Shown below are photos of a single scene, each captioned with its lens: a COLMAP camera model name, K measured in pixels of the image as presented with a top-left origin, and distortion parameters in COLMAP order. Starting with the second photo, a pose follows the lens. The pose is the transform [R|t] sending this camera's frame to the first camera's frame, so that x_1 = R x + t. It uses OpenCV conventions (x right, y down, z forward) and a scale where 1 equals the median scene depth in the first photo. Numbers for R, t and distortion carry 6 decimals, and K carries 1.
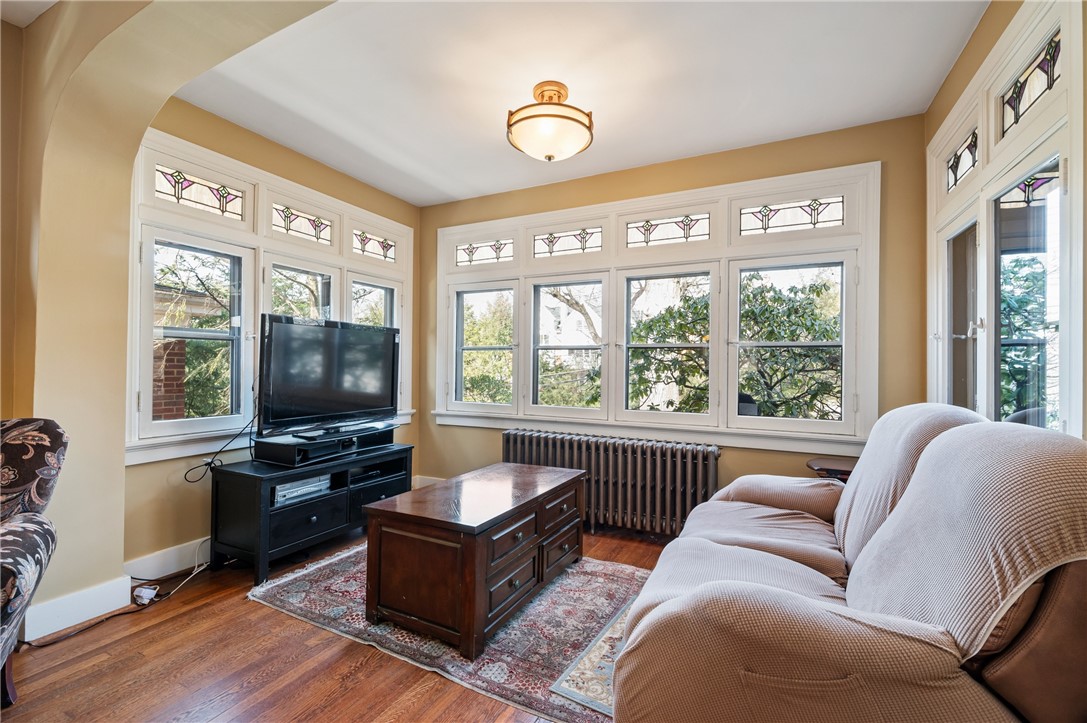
lens RADIAL K [[460.9, 0, 545.0], [0, 460.9, 363.2], [0, 0, 1]] dist [0.000017, -0.000159]
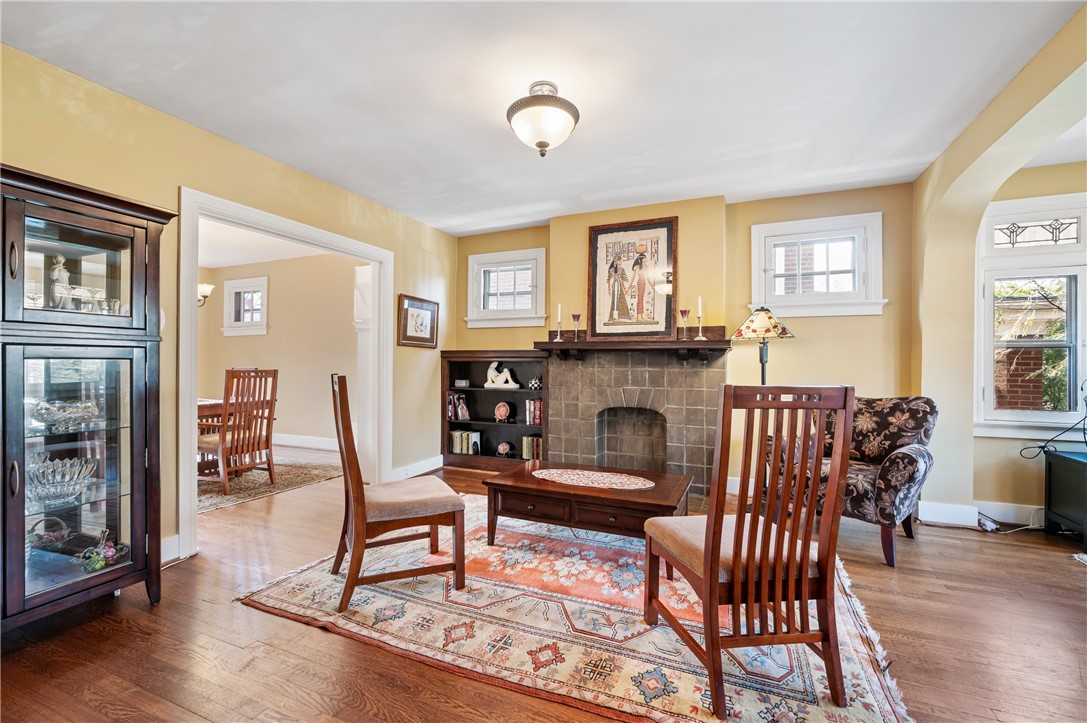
lens RADIAL K [[460.9, 0, 545.0], [0, 460.9, 363.2], [0, 0, 1]] dist [0.000017, -0.000159]
pose [[0.053992, -0.009648, -0.998495, 0.413524], [0.002752, 0.999951, -0.009513, -0.002498], [0.998538, -0.002234, 0.054016, -0.383660]]
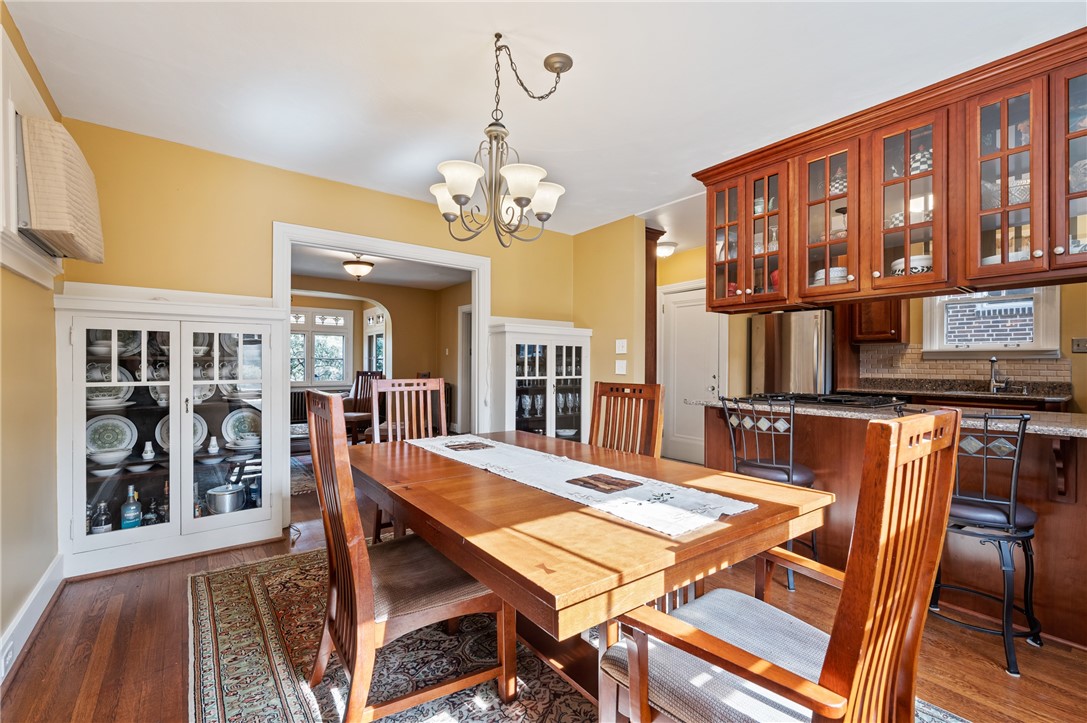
lens RADIAL K [[460.9, 0, 545.0], [0, 460.9, 363.2], [0, 0, 1]] dist [0.000017, -0.000159]
pose [[0.431901, -0.006038, 0.901901, -1.940482], [-0.006581, 0.999930, 0.009846, -0.049596], [-0.901897, -0.010188, 0.431831, -1.993485]]
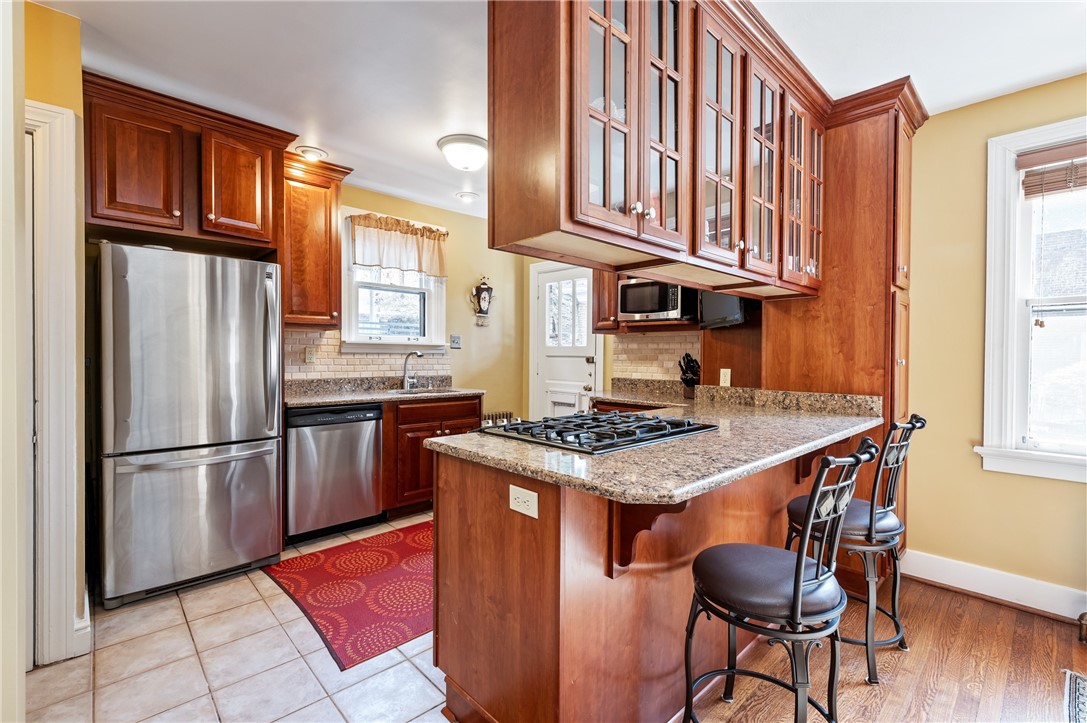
lens RADIAL K [[479.0, 0, 543.5], [0, 479.0, 361.5], [0, 0, 1]] dist [0.000467, -0.000117]
pose [[-0.938828, -0.020438, 0.343780, -0.817232], [-0.018381, 0.999788, 0.009241, -0.054265], [-0.343896, 0.002357, -0.939005, -1.443054]]
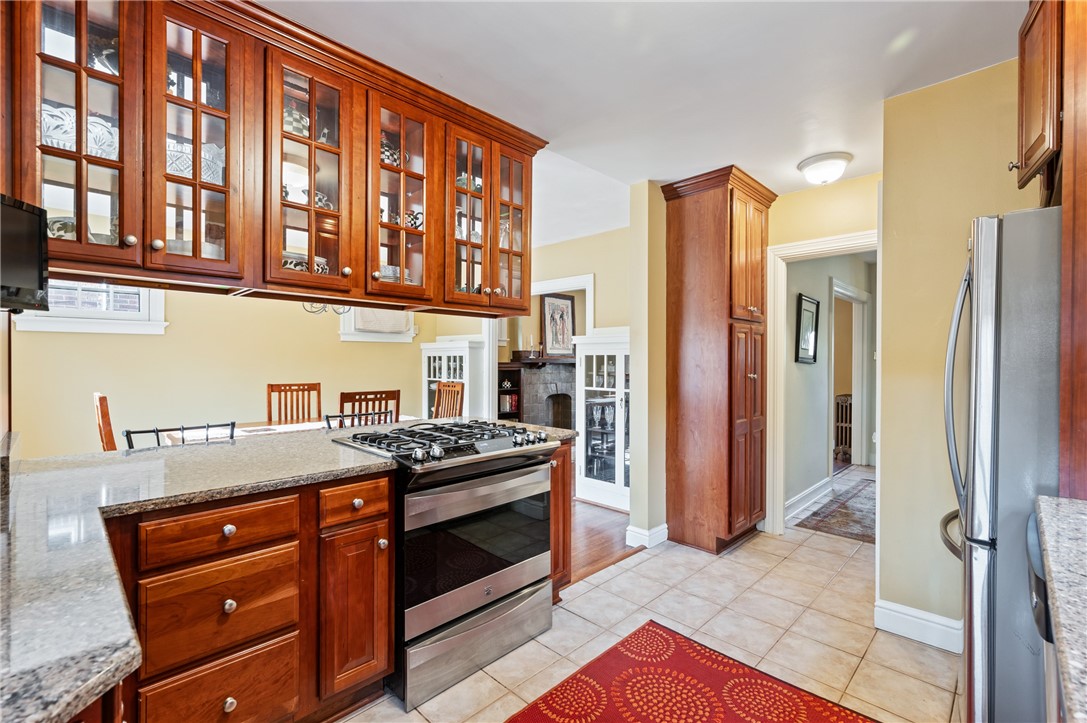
lens RADIAL K [[485.4, 0, 544.7], [0, 485.4, 361.8], [0, 0, 1]] dist [0.002182, -0.000342]
pose [[0.951011, -0.004450, -0.309124, -0.248051], [0.006066, 0.999973, 0.004264, -0.079958], [0.309096, -0.005931, 0.951012, -2.843685]]
